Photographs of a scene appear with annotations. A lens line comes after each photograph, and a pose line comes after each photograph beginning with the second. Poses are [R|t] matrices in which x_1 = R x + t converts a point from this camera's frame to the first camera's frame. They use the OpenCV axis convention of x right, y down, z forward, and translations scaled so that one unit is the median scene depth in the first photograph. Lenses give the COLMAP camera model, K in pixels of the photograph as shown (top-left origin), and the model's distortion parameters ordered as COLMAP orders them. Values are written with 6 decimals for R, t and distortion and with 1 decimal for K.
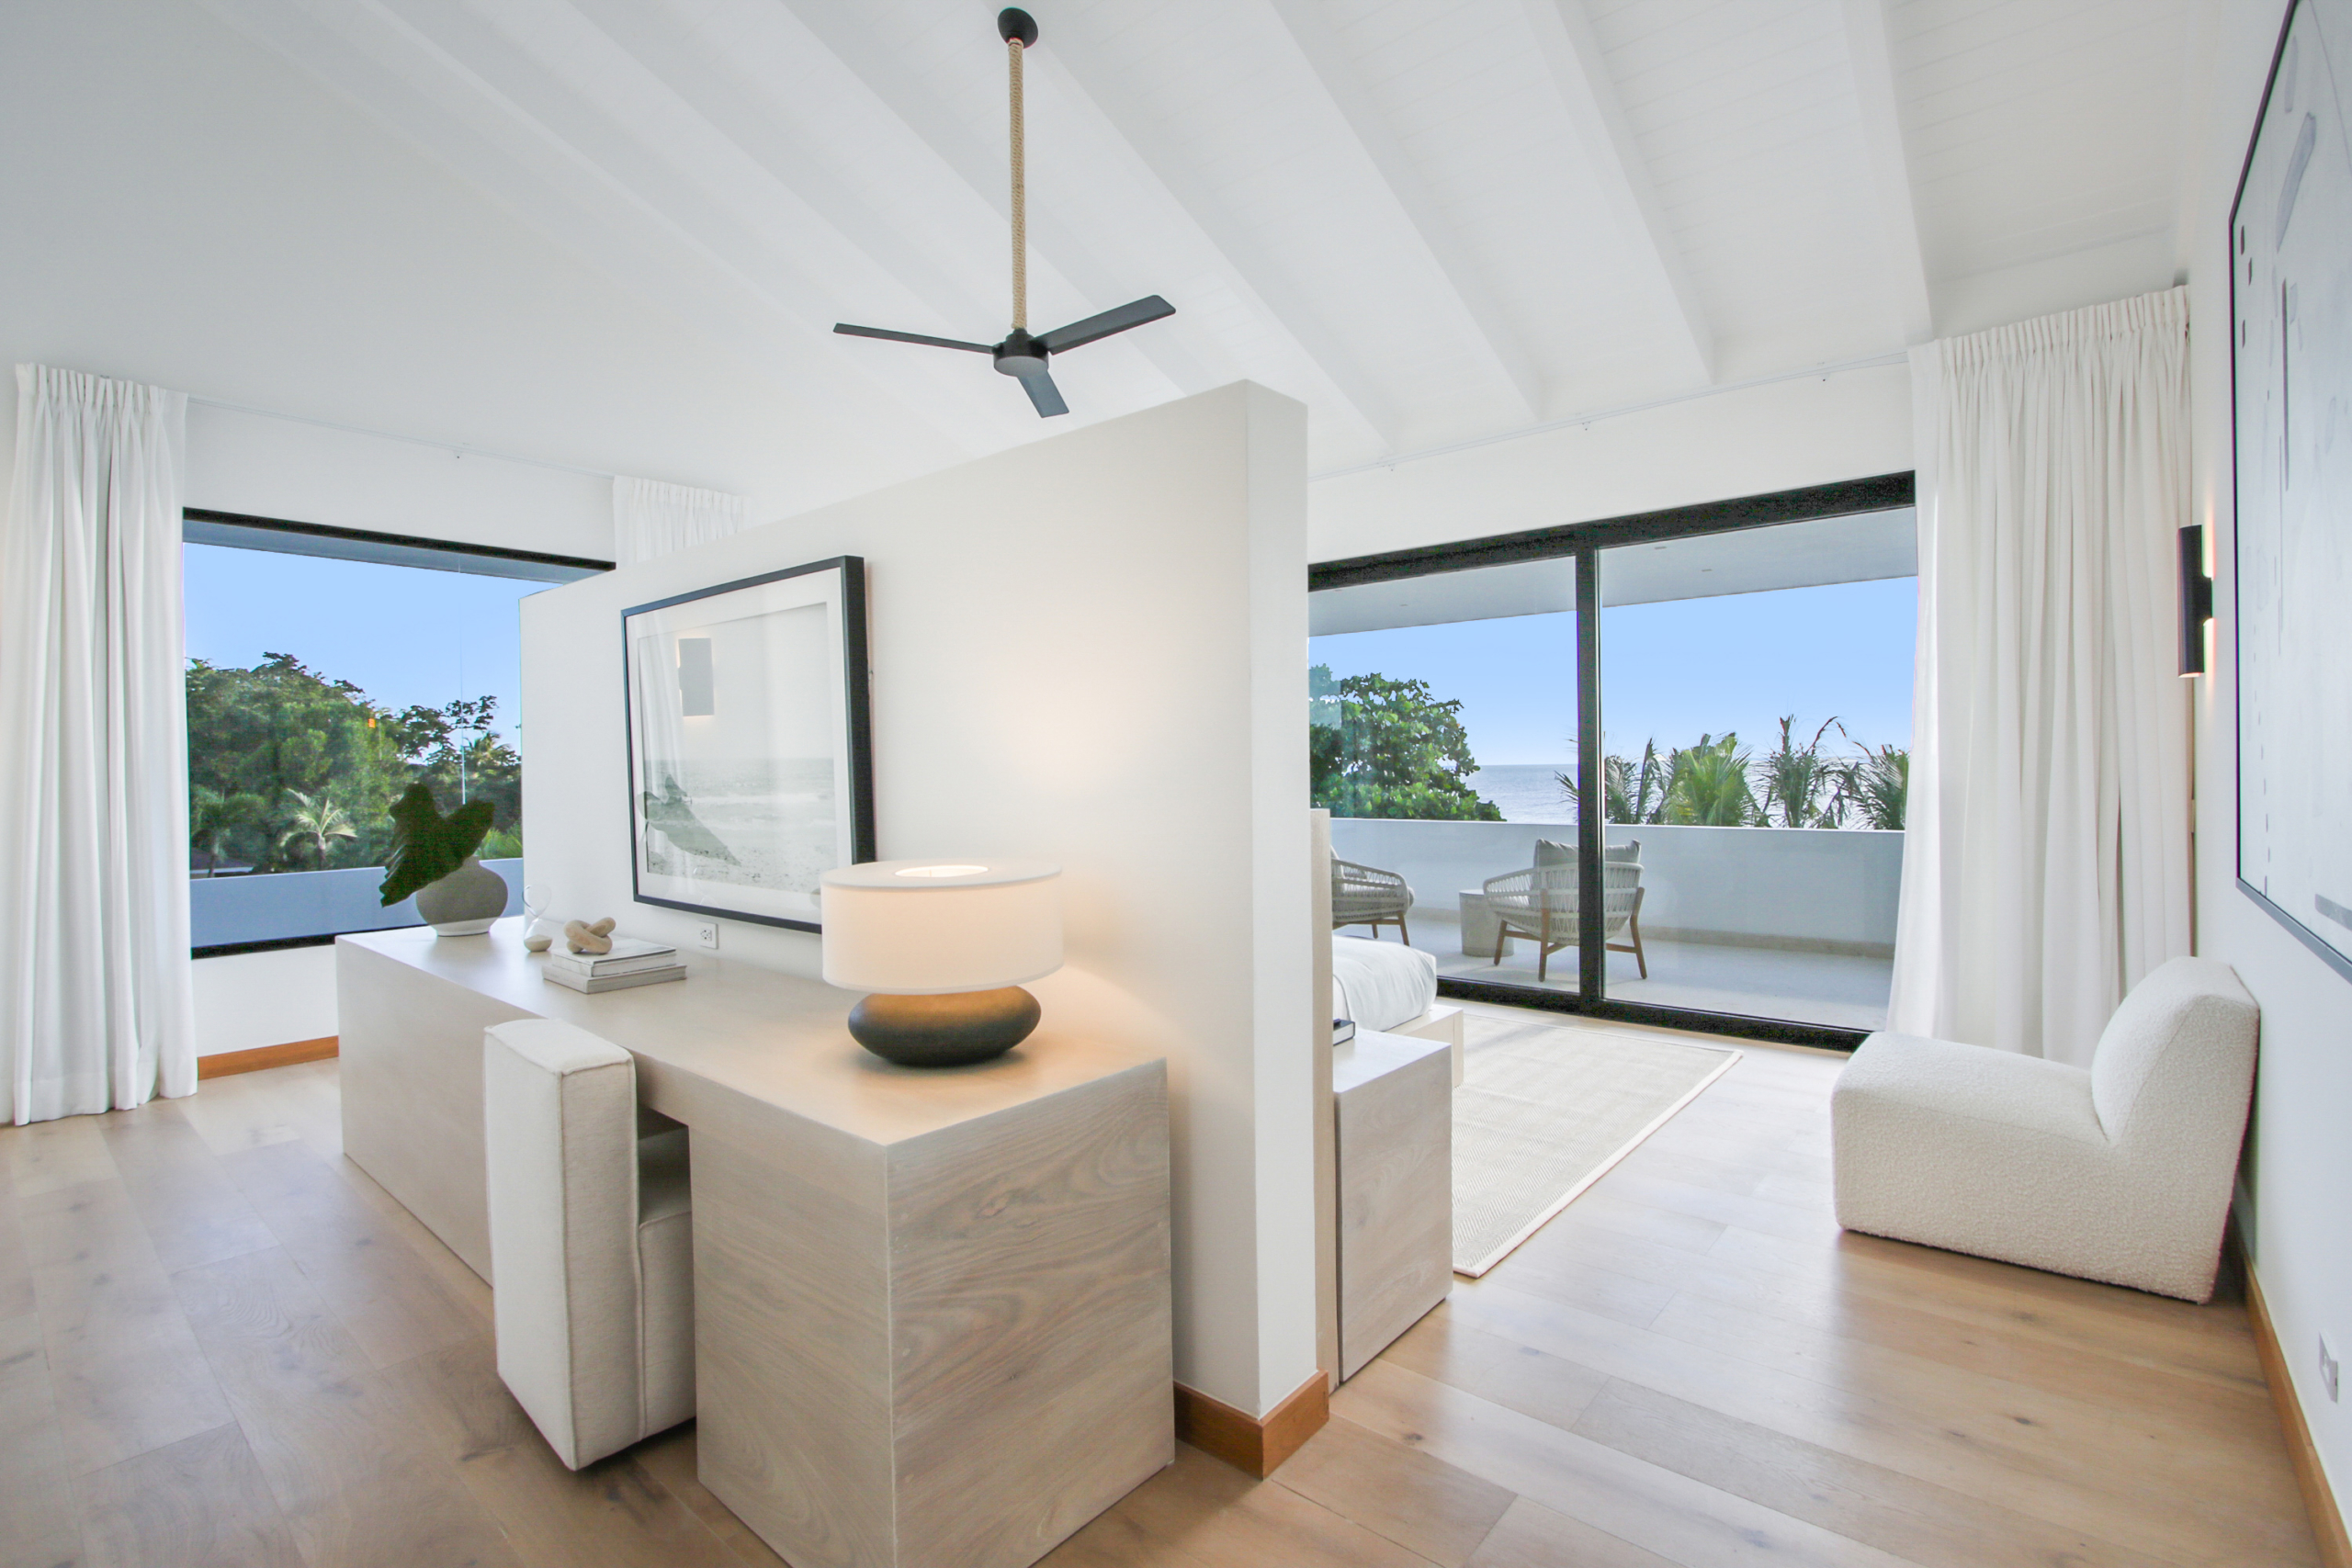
lens RADIAL K [[1077.8, 0, 1178.7], [0, 1077.8, 779.5], [0, 0, 1]] dist [-0.008402, -0.000320]
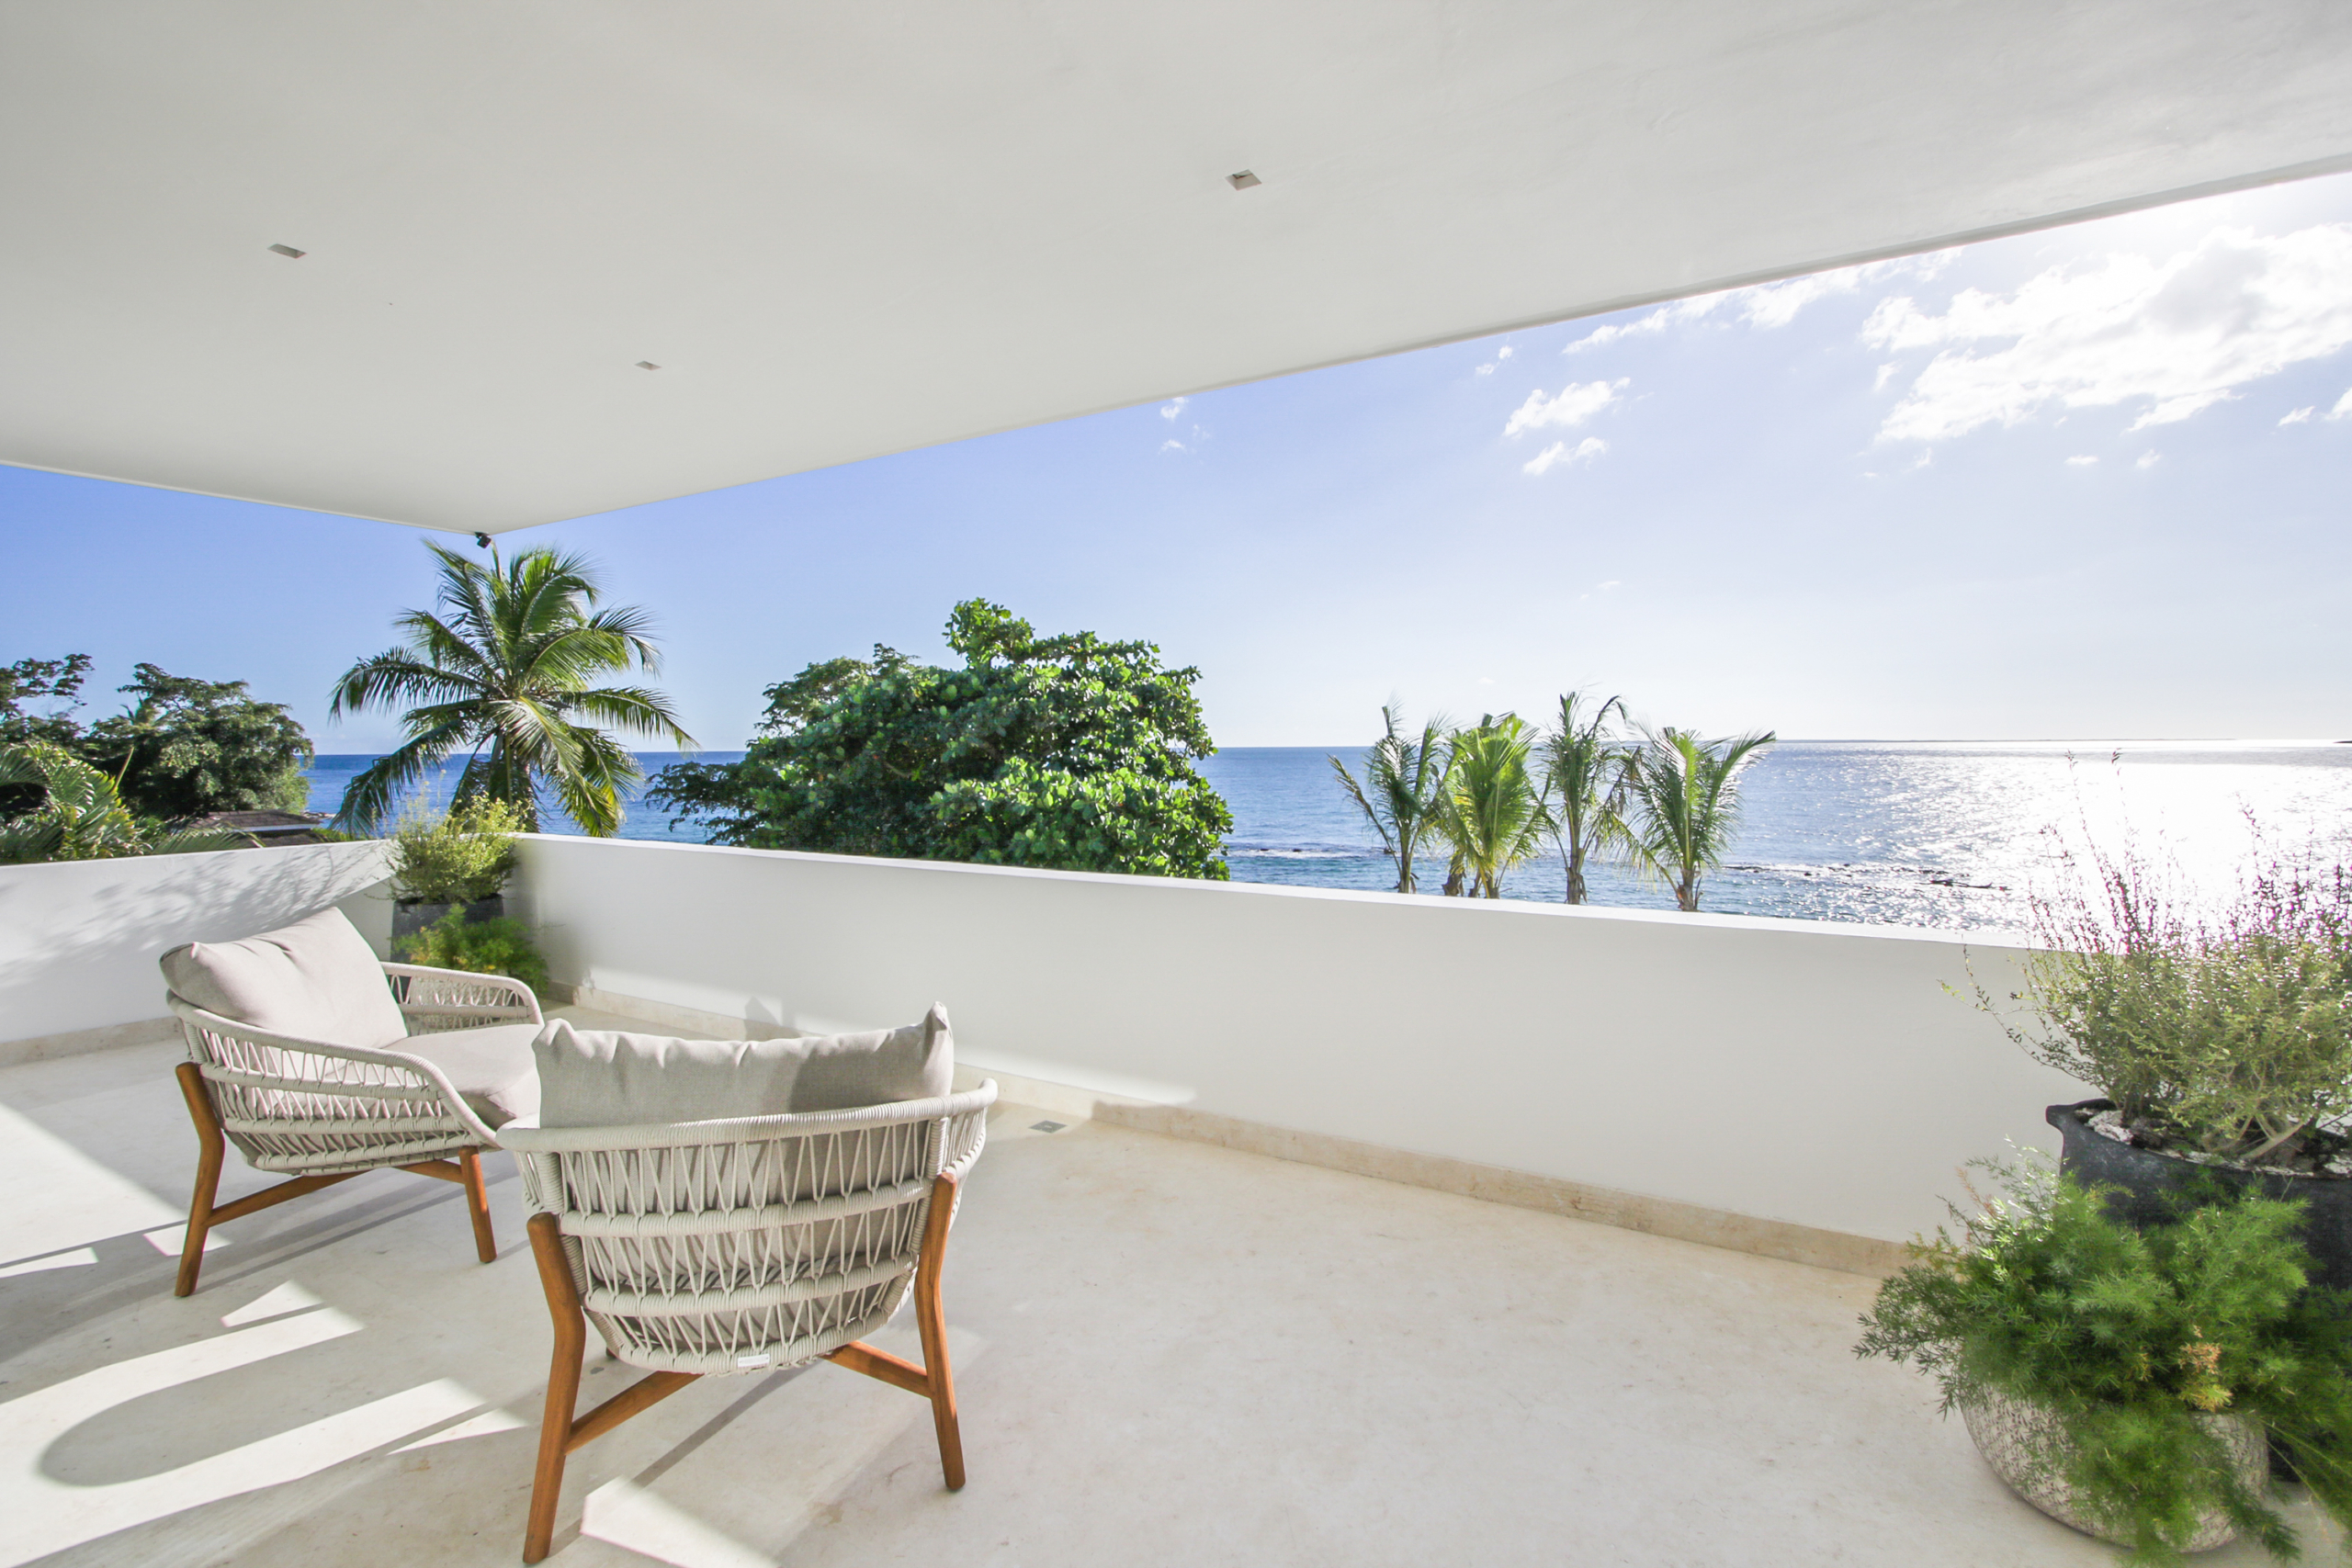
lens RADIAL K [[1077.8, 0, 1183.4], [0, 1077.8, 785.3], [0, 0, 1]] dist [-0.008402, -0.000320]
pose [[0.986611, 0.000477, 0.163089, 0.112396], [-0.004310, 0.999723, 0.023152, -0.002771], [-0.163032, -0.023545, 0.986340, 0.178690]]
